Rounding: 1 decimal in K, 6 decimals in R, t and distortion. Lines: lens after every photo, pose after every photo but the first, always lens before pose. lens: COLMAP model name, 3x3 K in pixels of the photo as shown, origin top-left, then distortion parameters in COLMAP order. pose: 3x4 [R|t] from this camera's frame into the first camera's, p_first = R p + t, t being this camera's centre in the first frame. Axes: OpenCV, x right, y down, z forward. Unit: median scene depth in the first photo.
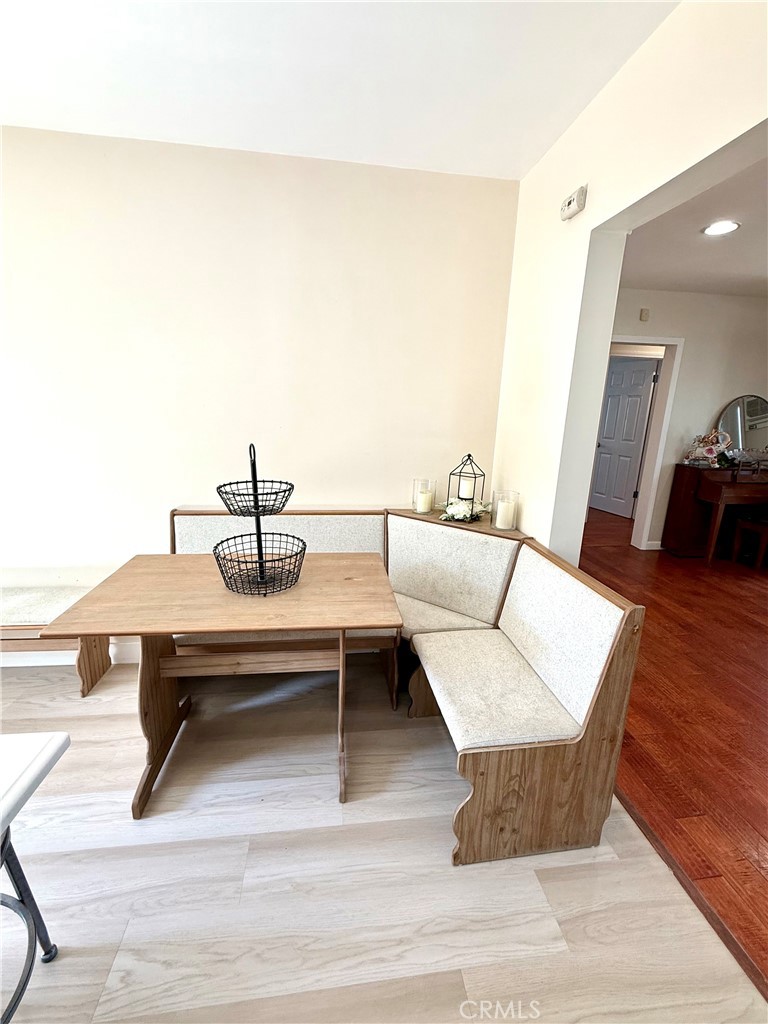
lens RADIAL K [[441.0, 0, 384.0], [0, 441.0, 512.0], [0, 0, 1]] dist [0.001935, 0.000186]
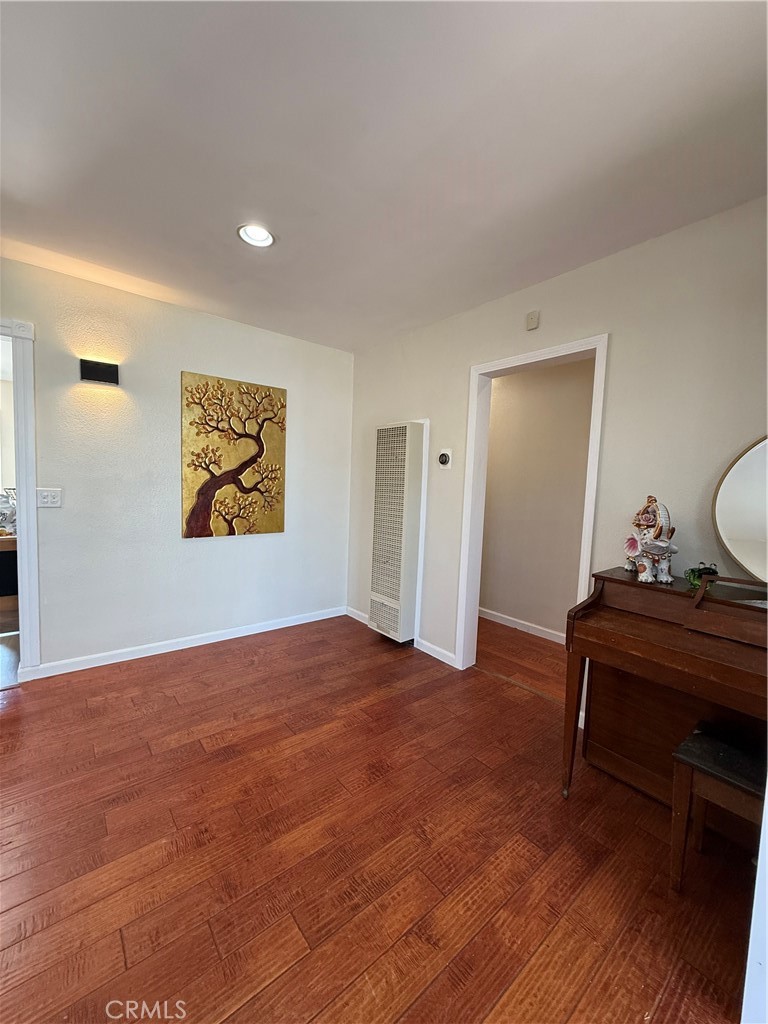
lens RADIAL K [[408.6, 0, 384.0], [0, 408.6, 512.0], [0, 0, 1]] dist [-0.000993, -0.000031]
pose [[0.523027, 0.053300, -0.850648, 1.157707], [-0.228145, 0.970378, -0.079474, -0.091375], [0.821214, 0.235638, 0.519694, 0.676029]]
